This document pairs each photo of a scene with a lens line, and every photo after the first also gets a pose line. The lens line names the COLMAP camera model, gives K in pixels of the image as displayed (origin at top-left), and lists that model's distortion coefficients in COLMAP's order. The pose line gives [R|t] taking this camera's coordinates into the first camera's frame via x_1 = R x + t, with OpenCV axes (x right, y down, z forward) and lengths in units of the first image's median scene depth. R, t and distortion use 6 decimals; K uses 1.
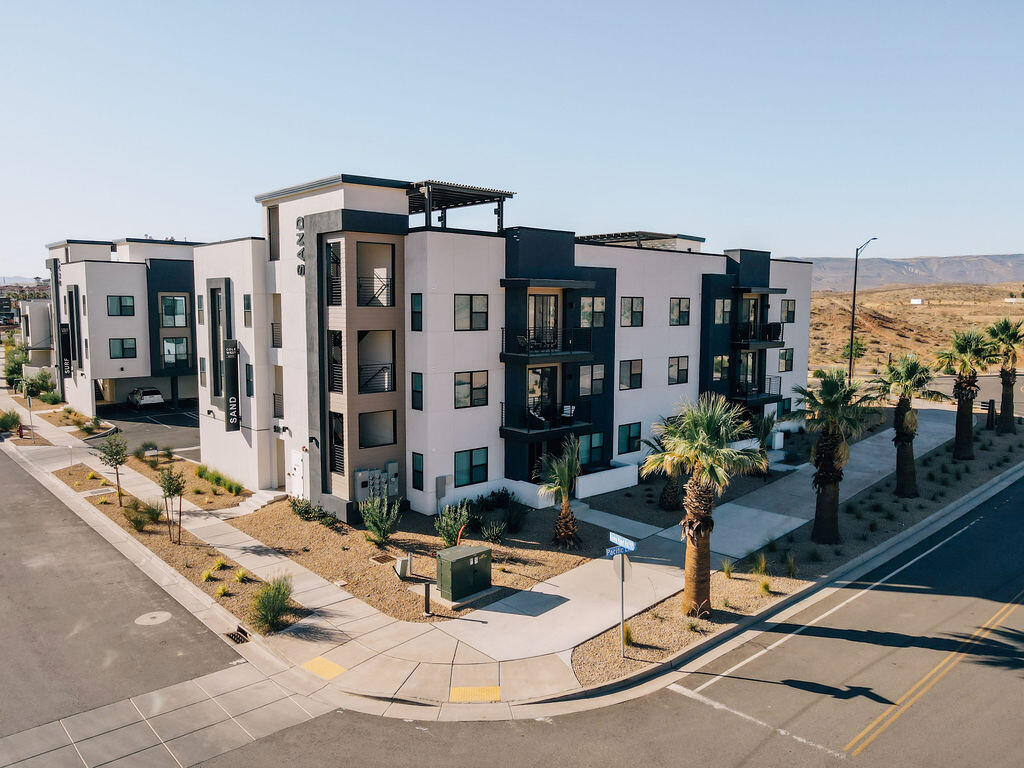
lens RADIAL K [[747.9, 0, 506.9], [0, 747.9, 382.8], [0, 0, 1]] dist [0.021936, 0.004015]
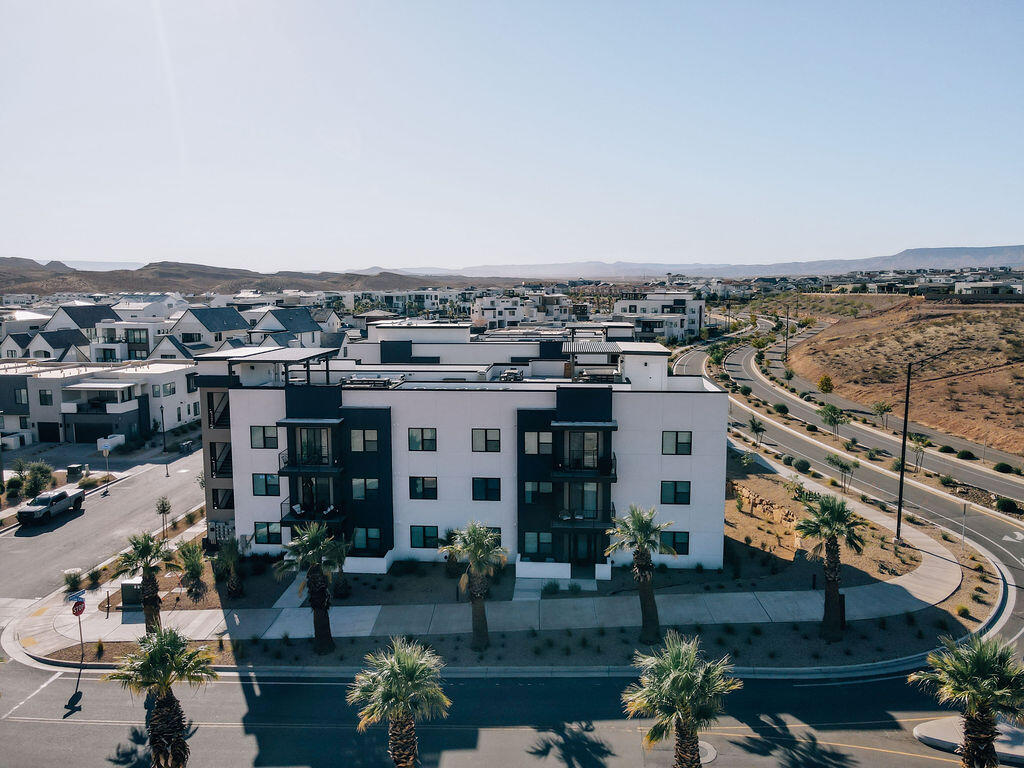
lens RADIAL K [[747.9, 0, 502.5], [0, 747.9, 385.9], [0, 0, 1]] dist [0.021936, 0.004015]
pose [[0.679028, 0.092789, -0.728224, 1.254510], [-0.067145, 0.995672, 0.064258, -0.294477], [0.731035, 0.005263, 0.682320, 0.247333]]
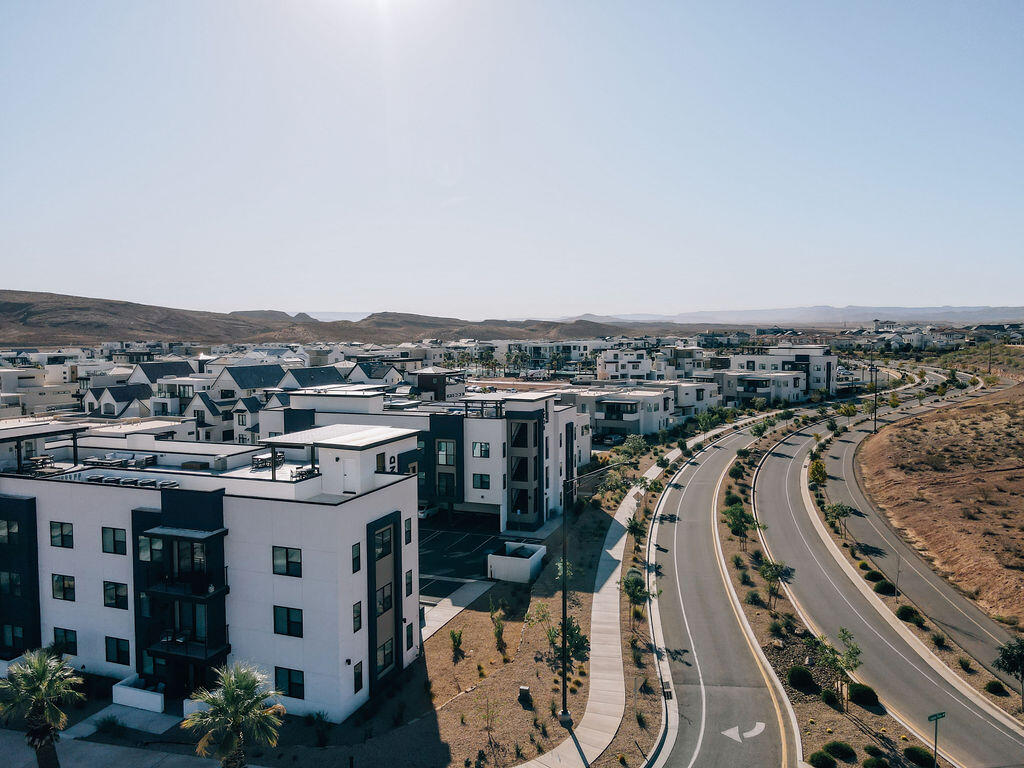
lens RADIAL K [[747.9, 0, 515.7], [0, 747.9, 381.5], [0, 0, 1]] dist [0.021936, 0.004015]
pose [[0.440418, 0.054204, -0.896155, 1.636253], [-0.080715, 0.996524, 0.020607, -0.444629], [0.894157, 0.063257, 0.443263, 1.168506]]
